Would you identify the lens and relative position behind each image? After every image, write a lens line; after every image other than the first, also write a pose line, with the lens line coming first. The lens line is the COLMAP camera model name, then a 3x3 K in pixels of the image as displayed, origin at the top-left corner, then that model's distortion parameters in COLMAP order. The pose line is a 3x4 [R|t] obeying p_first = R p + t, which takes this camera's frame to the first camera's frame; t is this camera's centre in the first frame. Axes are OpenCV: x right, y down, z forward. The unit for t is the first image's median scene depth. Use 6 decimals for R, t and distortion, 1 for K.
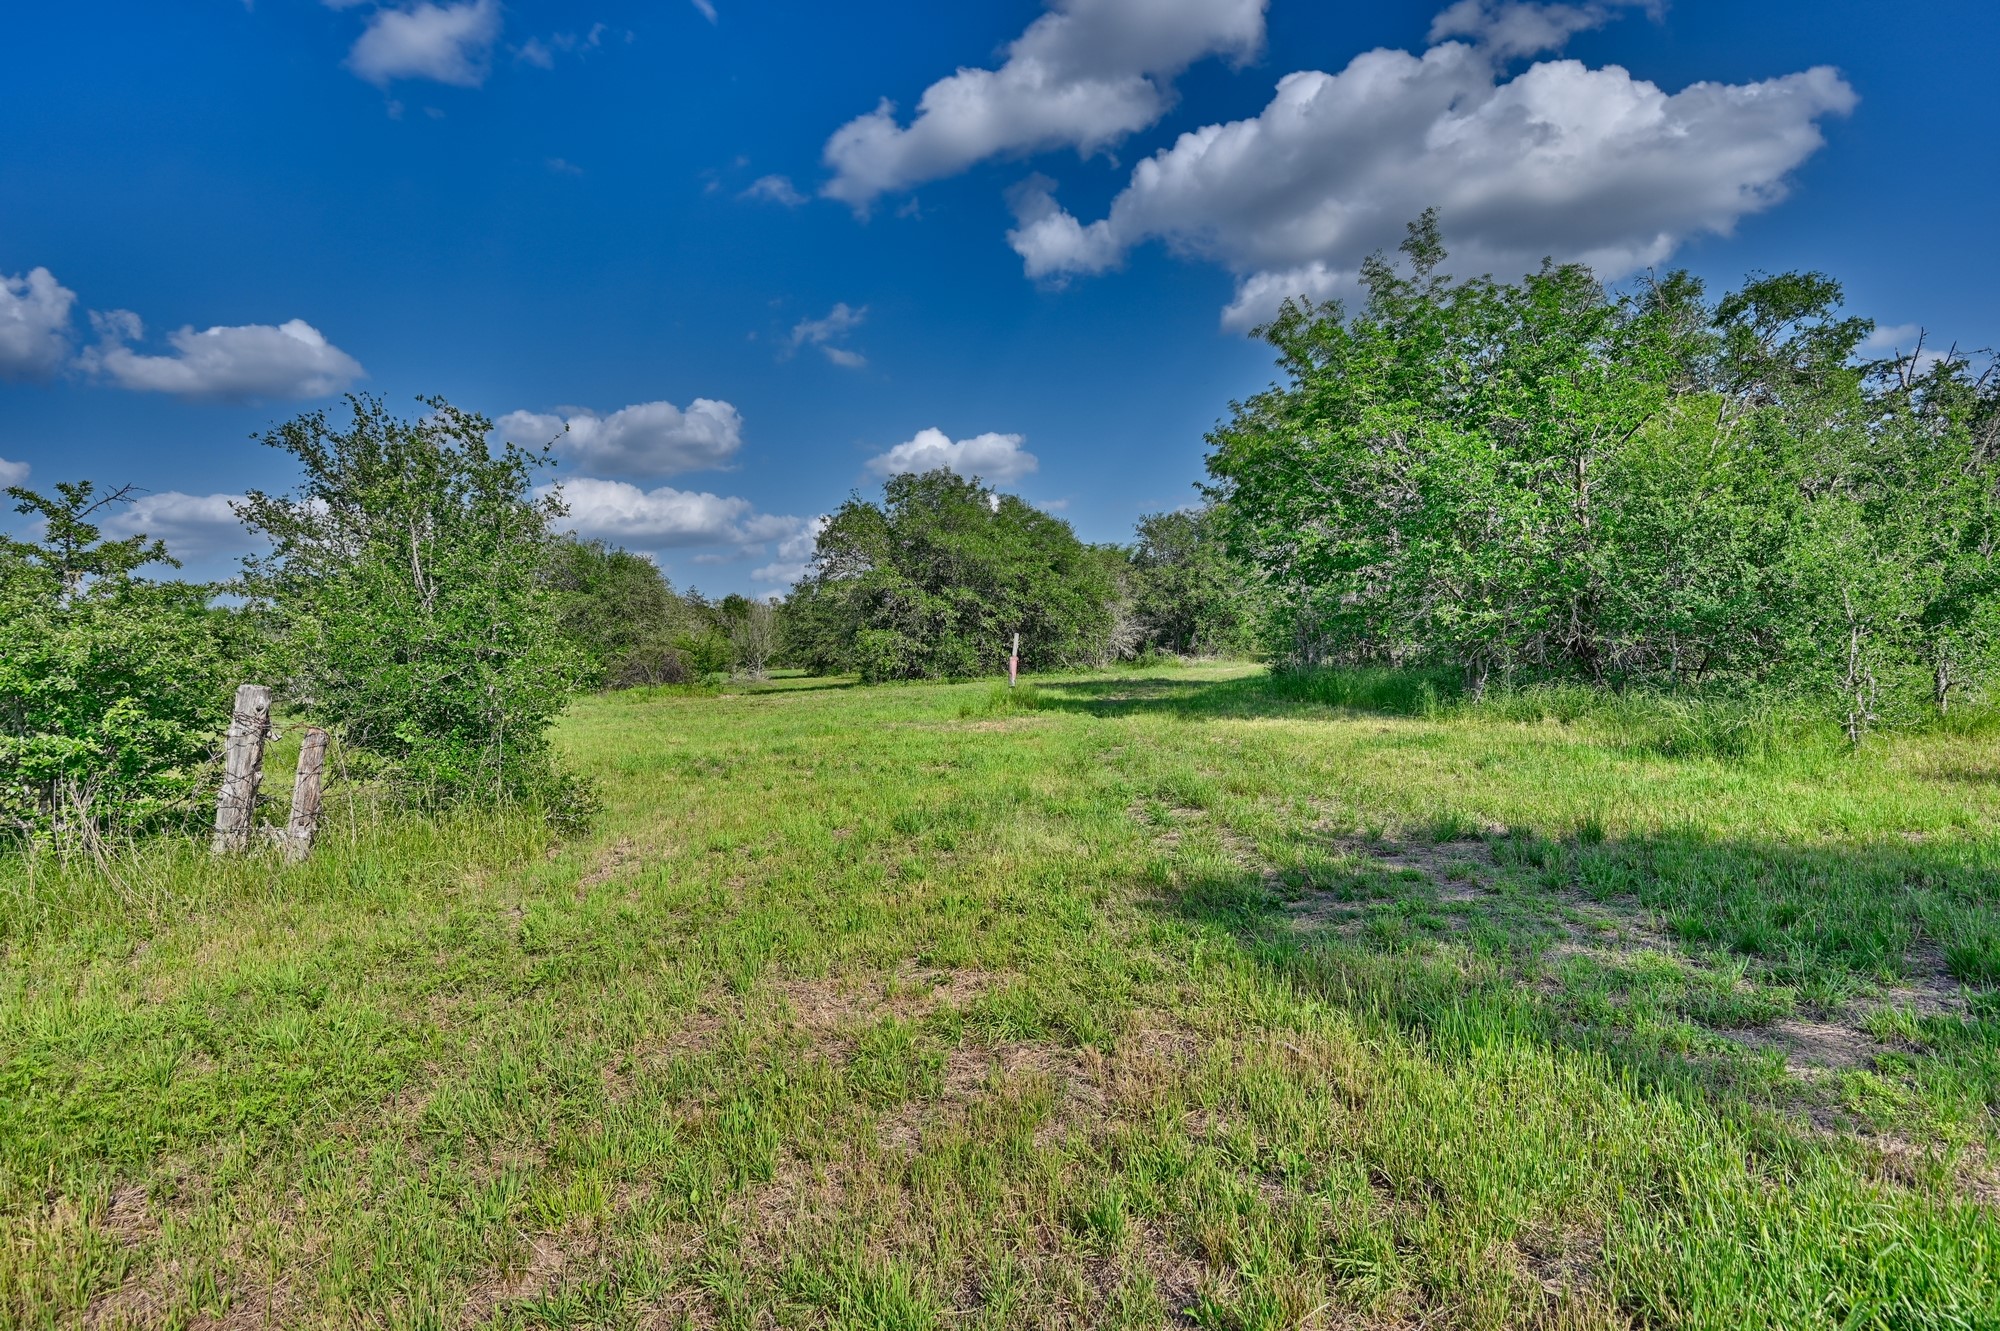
lens RADIAL K [[1137.9, 0, 995.2], [0, 1137.9, 656.8], [0, 0, 1]] dist [0.004014, 0.000019]
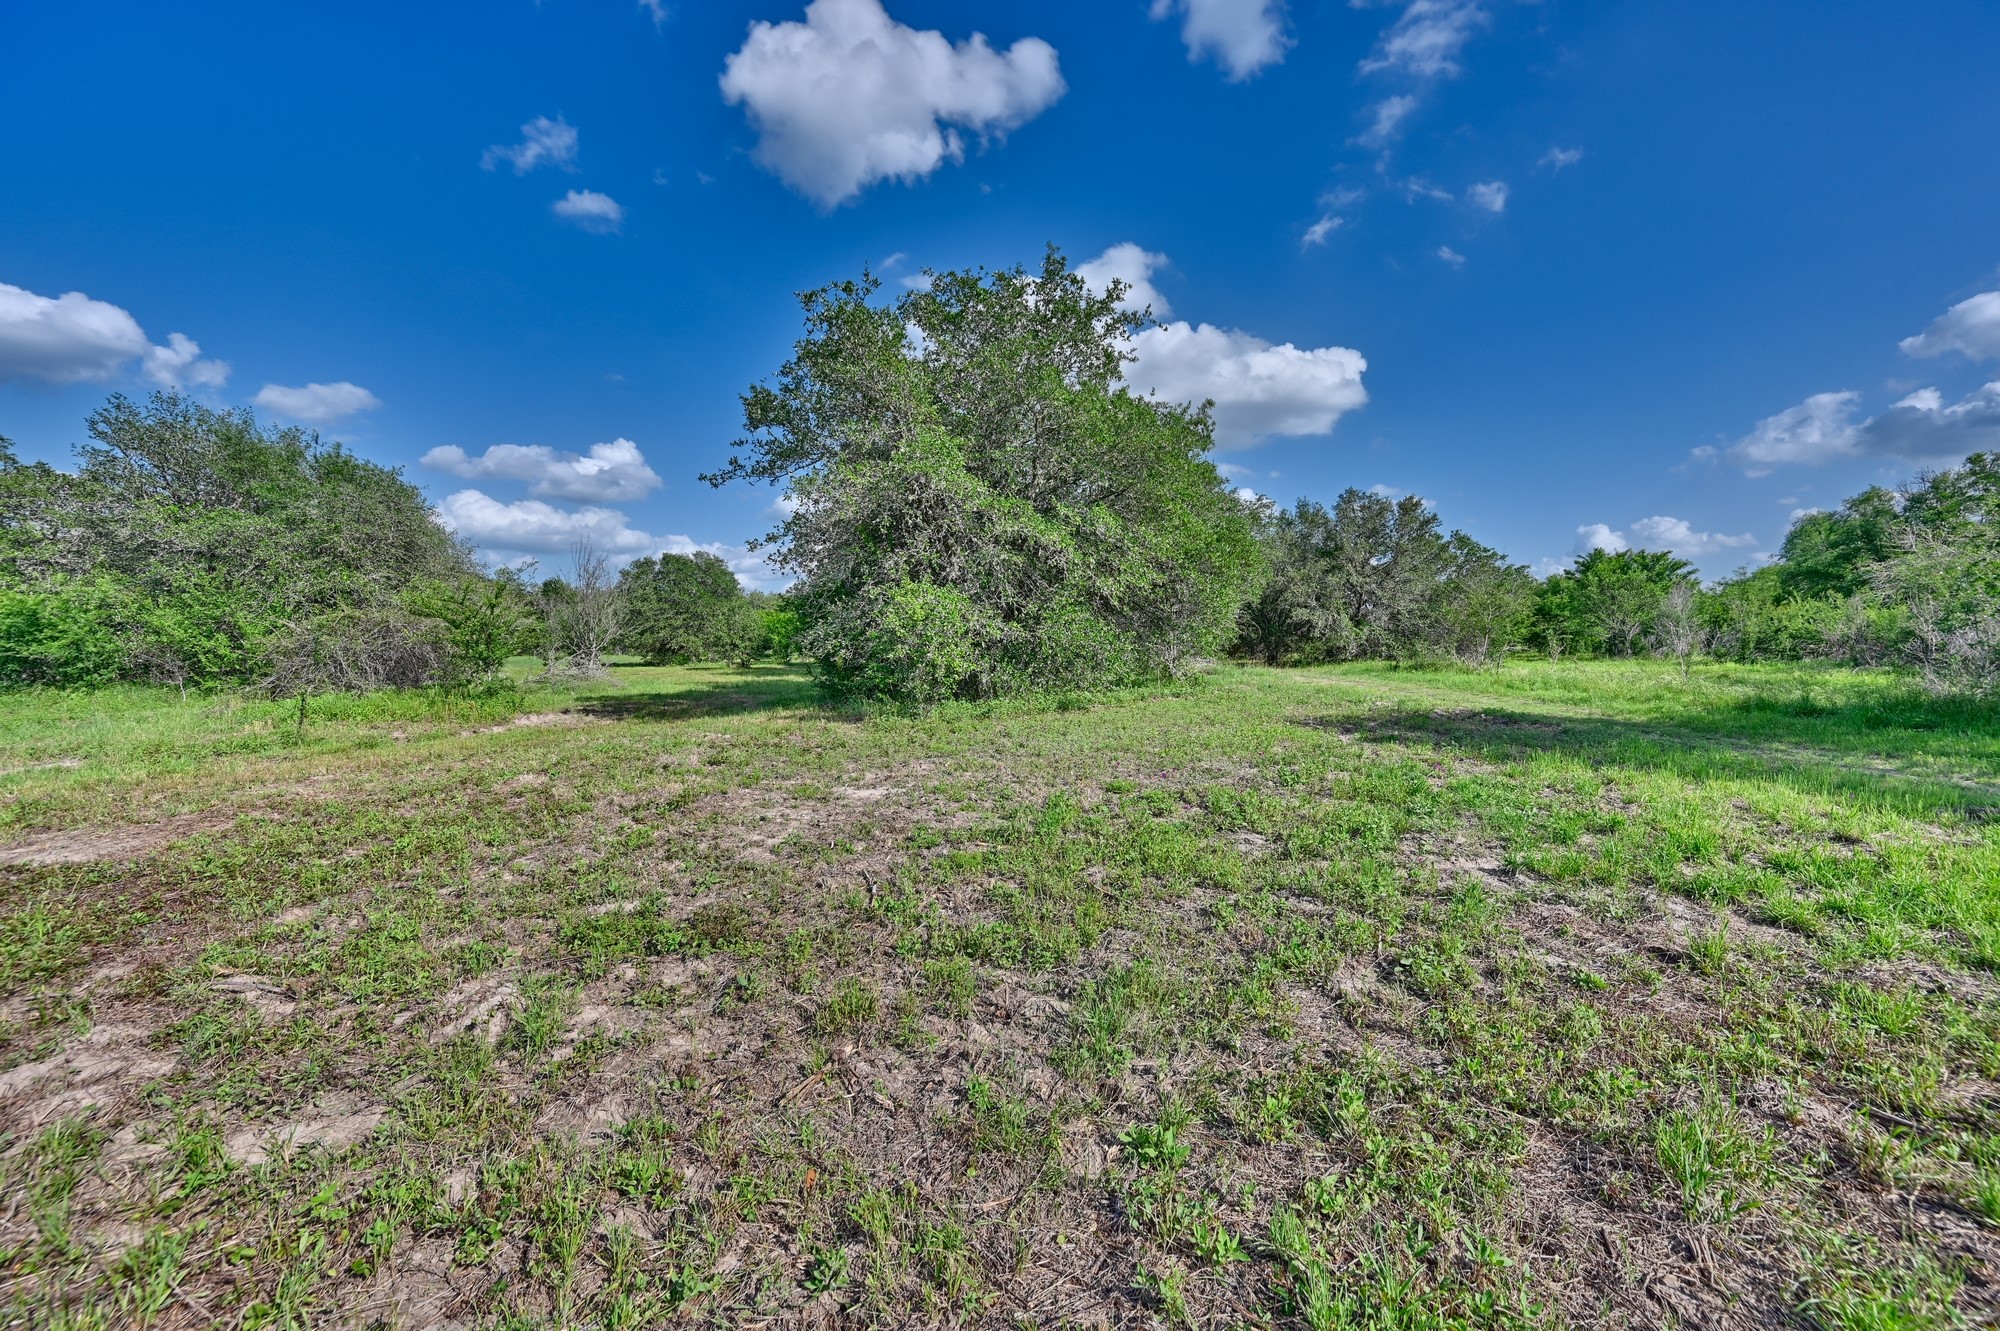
lens RADIAL K [[784.7, 0, 1002.2], [0, 784.7, 660.9], [0, 0, 1]] dist [0.000115, 0.000010]
pose [[0.956051, 0.030483, 0.291612, -0.133153], [-0.034037, 0.999395, 0.007120, 0.001212], [-0.291219, -0.016732, 0.956510, 0.585129]]
